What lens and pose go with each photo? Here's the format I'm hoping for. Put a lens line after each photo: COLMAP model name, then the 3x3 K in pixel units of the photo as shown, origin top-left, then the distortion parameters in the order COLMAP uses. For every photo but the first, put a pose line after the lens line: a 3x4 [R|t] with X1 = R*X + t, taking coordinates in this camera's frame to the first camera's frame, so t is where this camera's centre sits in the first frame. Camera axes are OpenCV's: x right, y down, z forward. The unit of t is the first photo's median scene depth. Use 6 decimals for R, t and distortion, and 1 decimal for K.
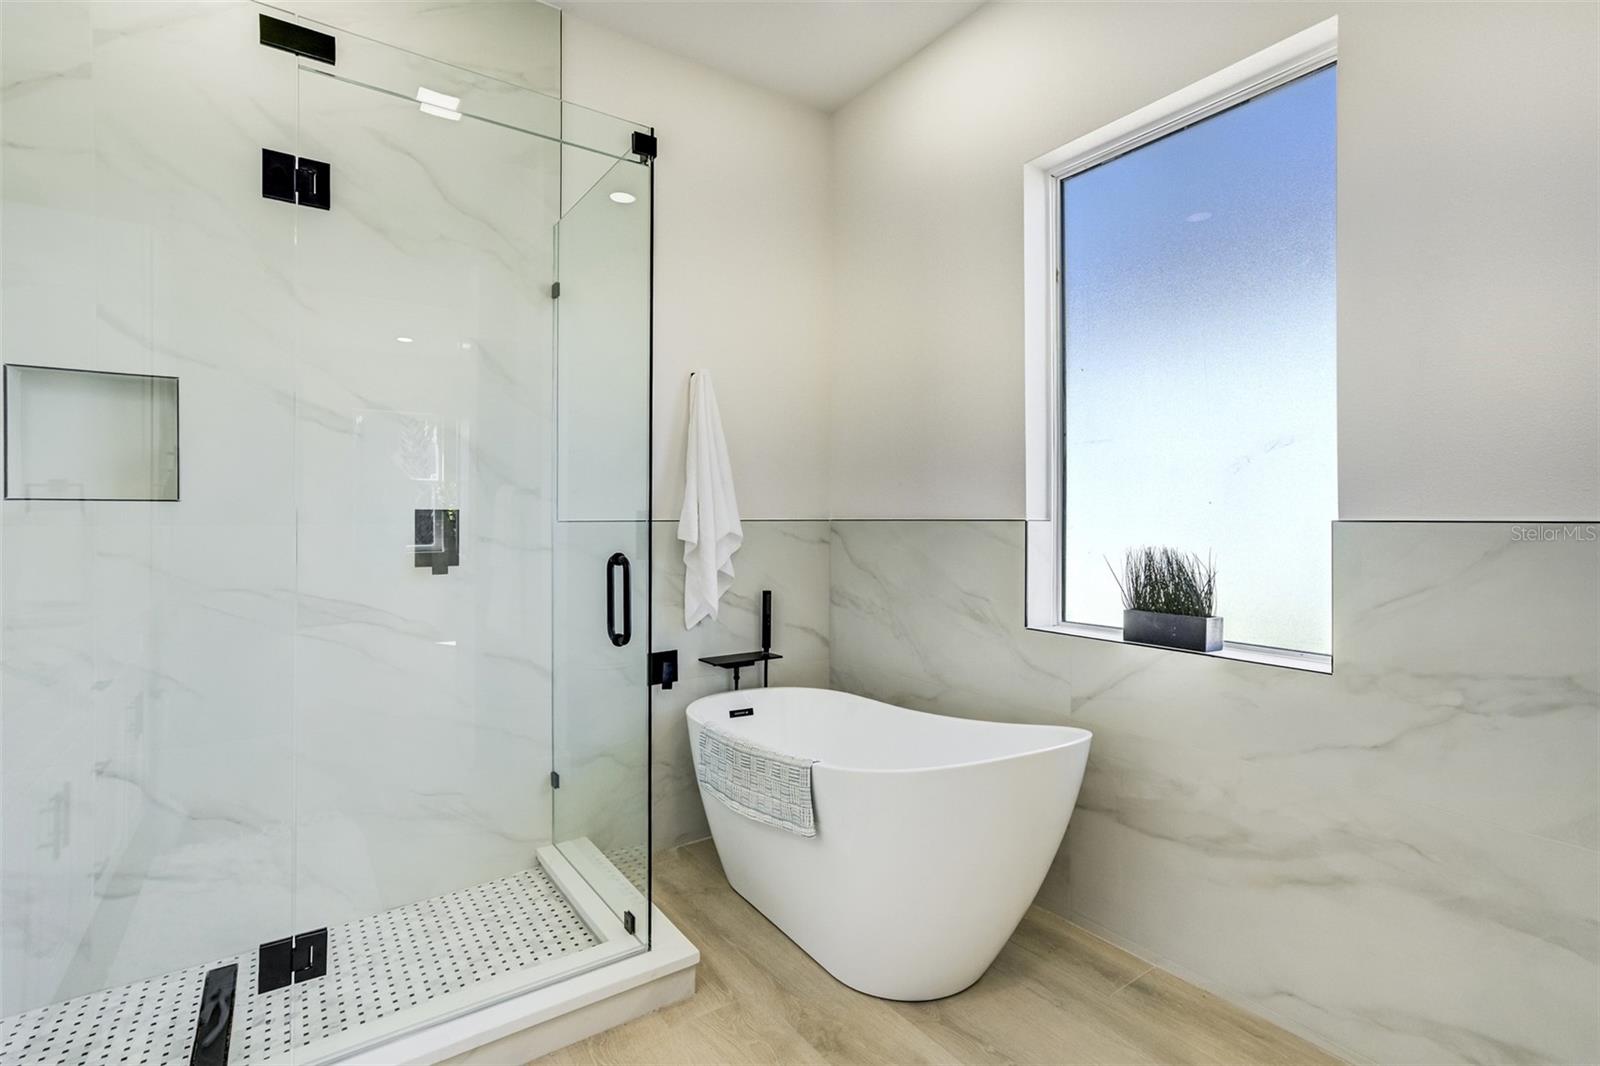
lens RADIAL K [[750.2, 0, 803.9], [0, 750.2, 513.1], [0, 0, 1]] dist [-0.051388, 0.028660]
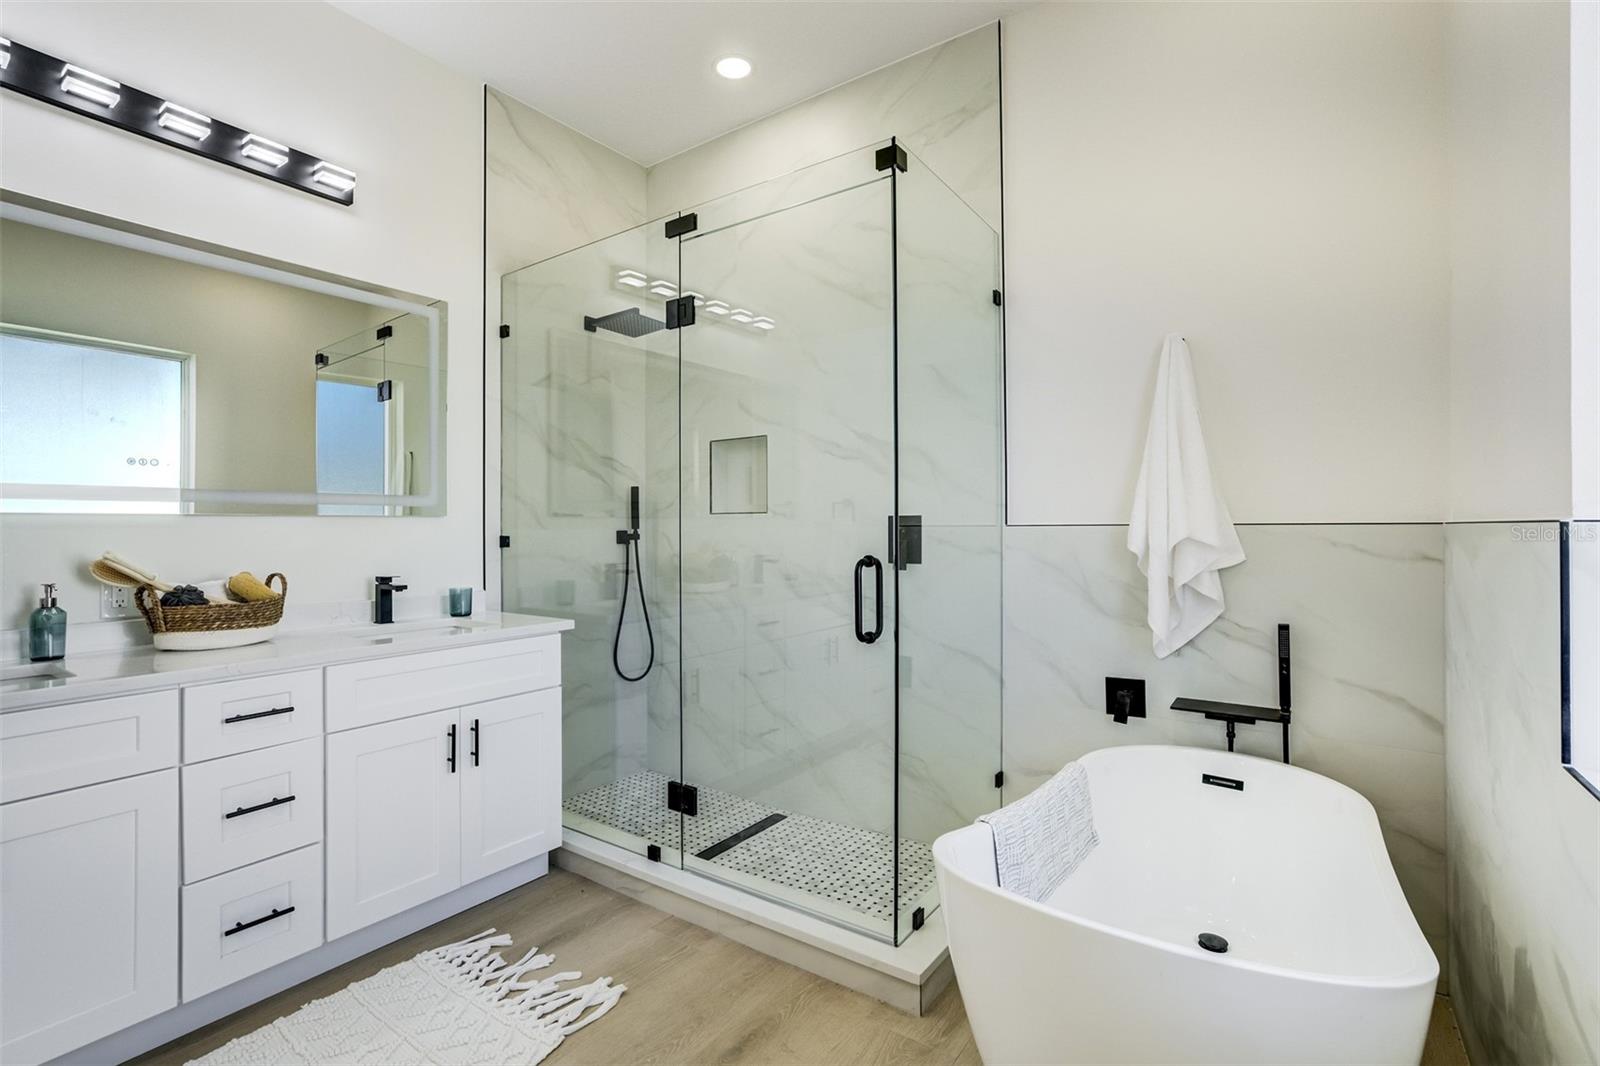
lens RADIAL K [[751.3, 0, 792.9], [0, 751.3, 520.1], [0, 0, 1]] dist [-0.025354, 0.001101]
pose [[0.322116, -0.003774, -0.946693, 0.671970], [0.012384, 0.999923, 0.000227, 0.000496], [0.946619, -0.011797, 0.322138, 0.501446]]
